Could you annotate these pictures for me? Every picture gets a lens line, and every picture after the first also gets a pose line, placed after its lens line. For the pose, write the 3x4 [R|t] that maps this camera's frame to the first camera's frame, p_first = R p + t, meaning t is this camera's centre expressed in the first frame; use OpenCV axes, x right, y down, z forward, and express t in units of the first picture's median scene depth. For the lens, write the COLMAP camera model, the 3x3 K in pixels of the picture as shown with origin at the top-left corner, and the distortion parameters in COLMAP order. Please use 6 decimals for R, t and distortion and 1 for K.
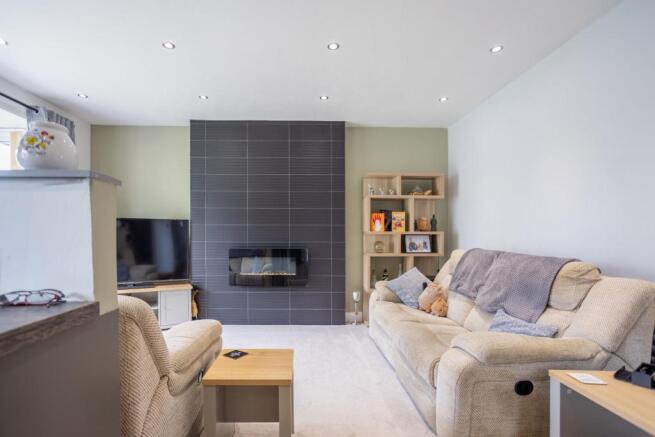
lens RADIAL K [[326.8, 0, 309.4], [0, 326.8, 236.9], [0, 0, 1]] dist [-0.000860, 0.000305]
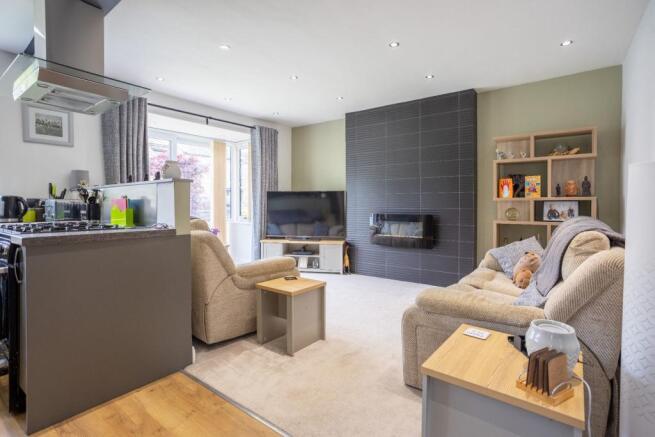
lens RADIAL K [[320.1, 0, 326.1], [0, 320.1, 203.0], [0, 0, 1]] dist [-0.054148, 0.038822]
pose [[0.789379, -0.004931, -0.613886, 0.356162], [0.002704, 0.999986, -0.004556, 0.001438], [0.613900, 0.001936, 0.789381, -0.043381]]
